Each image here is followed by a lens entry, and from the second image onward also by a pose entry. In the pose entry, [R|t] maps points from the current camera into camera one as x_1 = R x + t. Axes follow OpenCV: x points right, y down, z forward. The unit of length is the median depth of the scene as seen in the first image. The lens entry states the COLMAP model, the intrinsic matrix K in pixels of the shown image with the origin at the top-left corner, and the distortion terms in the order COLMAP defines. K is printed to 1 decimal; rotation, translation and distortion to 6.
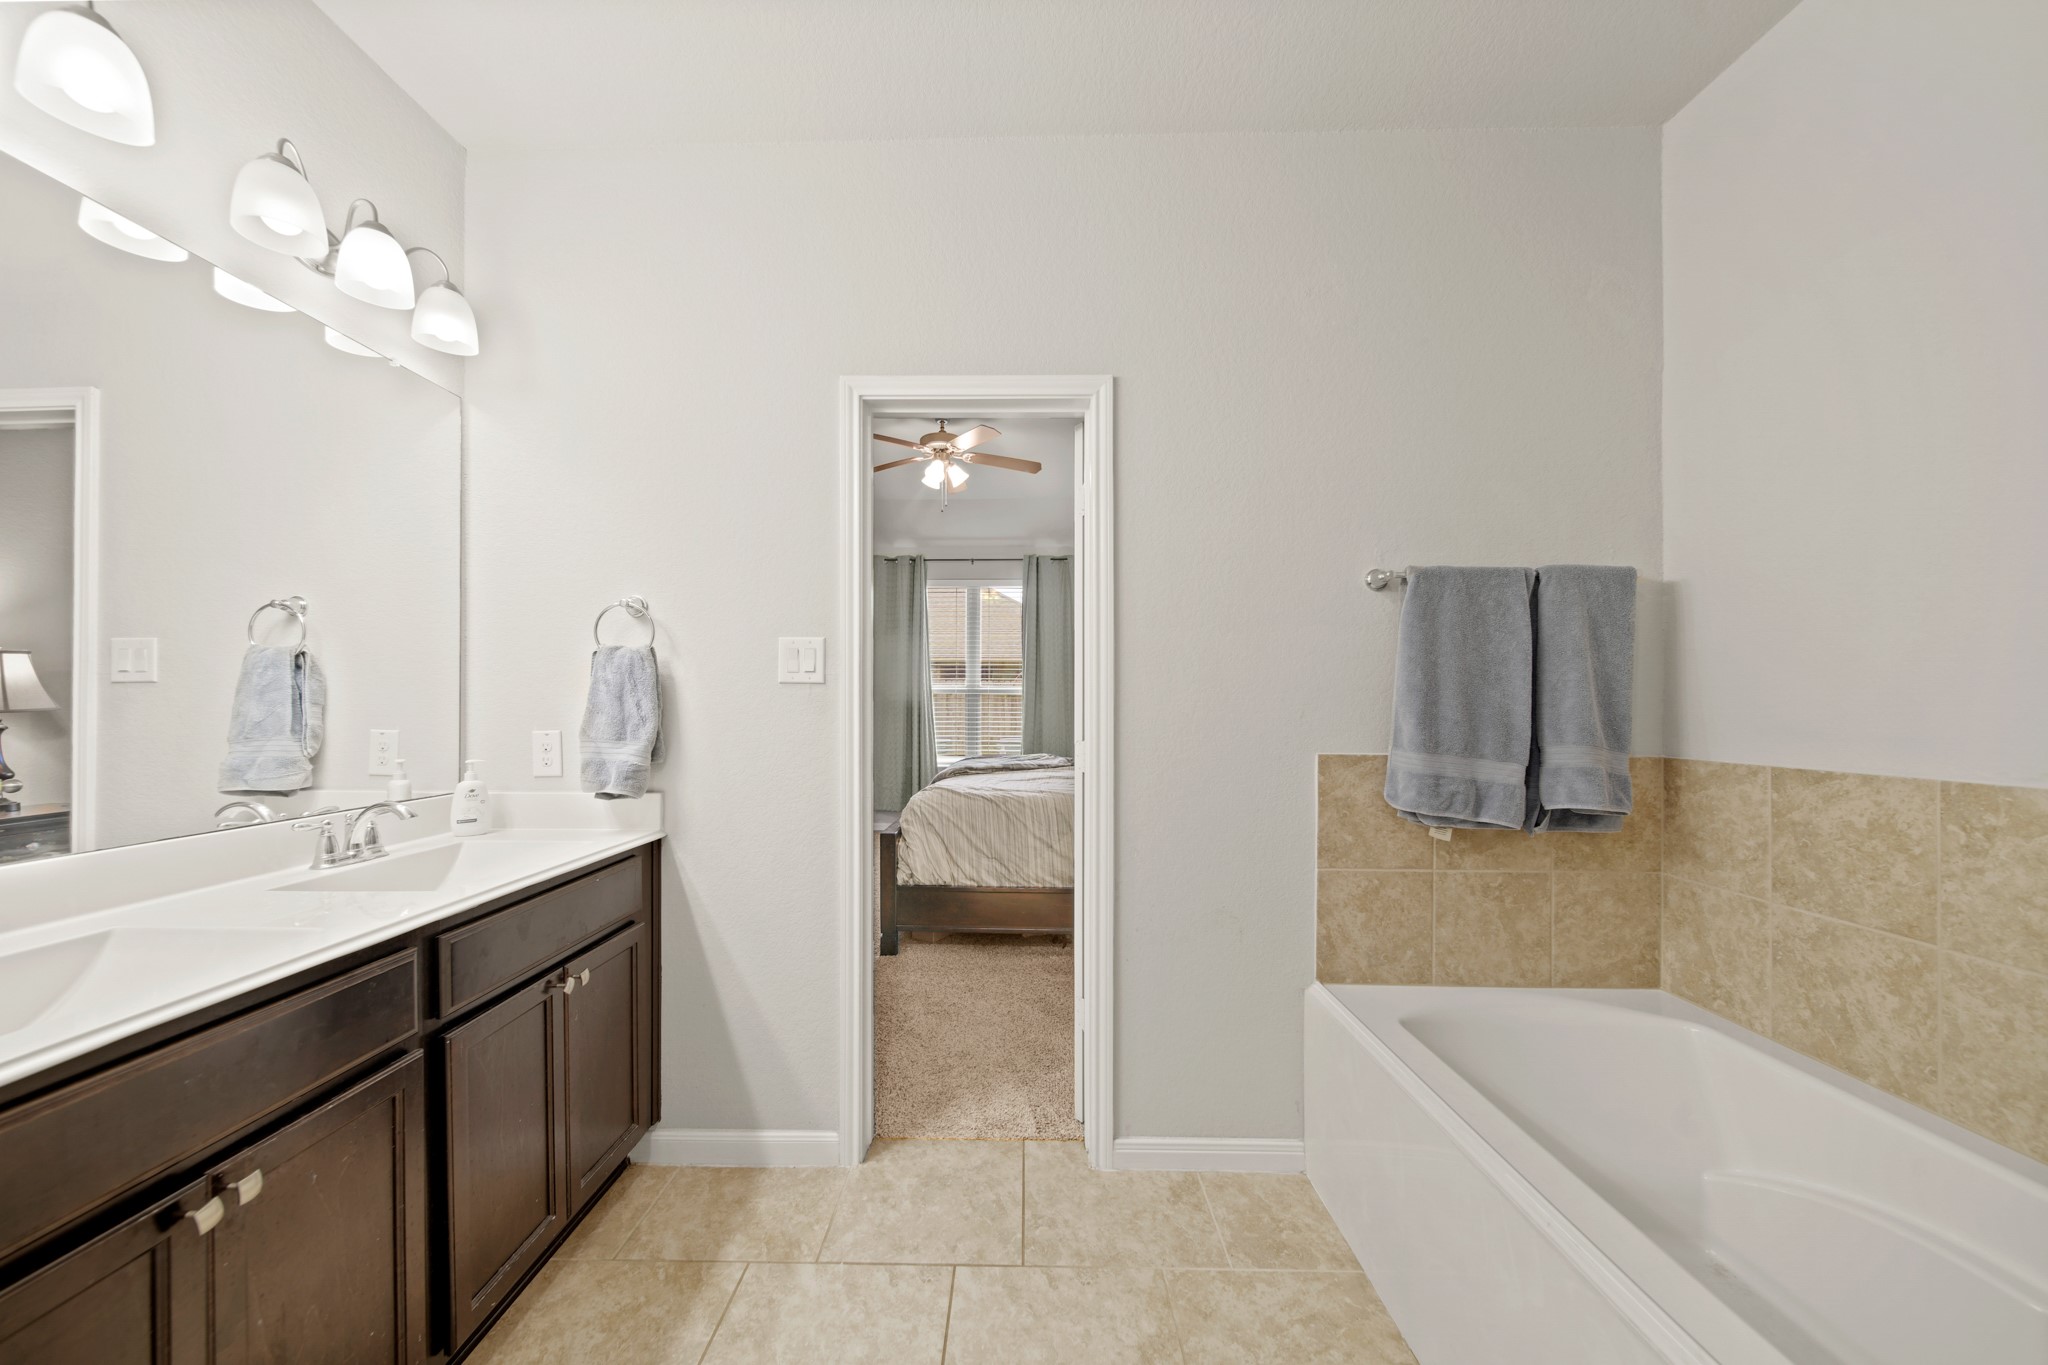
lens RADIAL K [[721.0, 0, 1025.9], [0, 721.0, 690.6], [0, 0, 1]] dist [-0.000879, -0.000037]
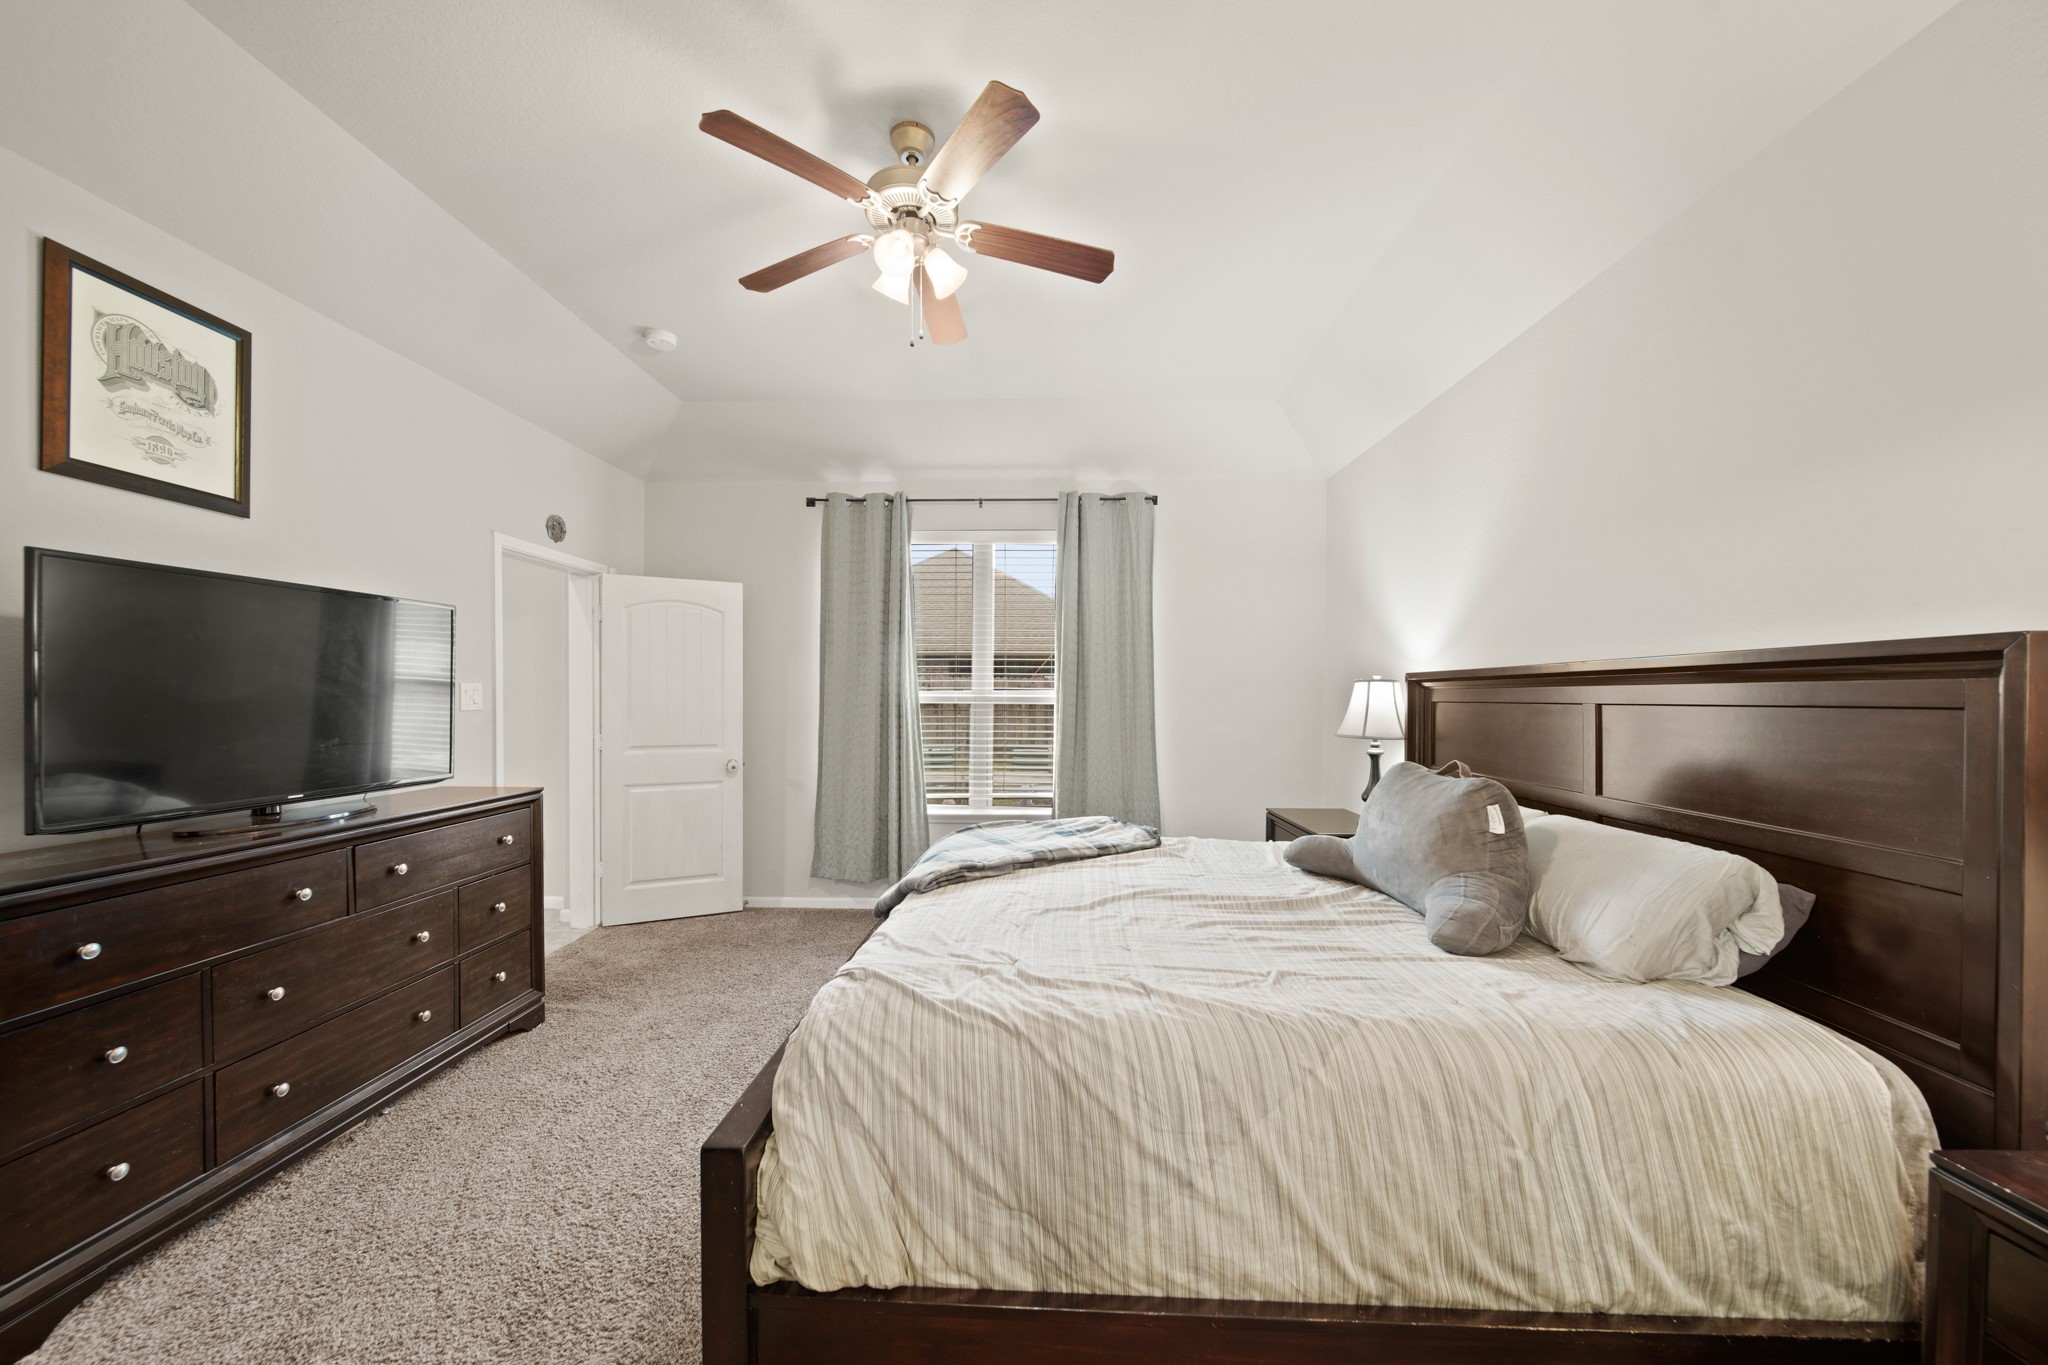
lens RADIAL K [[721.0, 0, 1027.6], [0, 721.0, 691.6], [0, 0, 1]] dist [-0.000879, -0.000037]
pose [[0.999856, 0.001910, -0.016888, -0.025830], [-0.001762, 0.999960, 0.008770, -0.017155], [0.016904, -0.008739, 0.999819, 0.439840]]
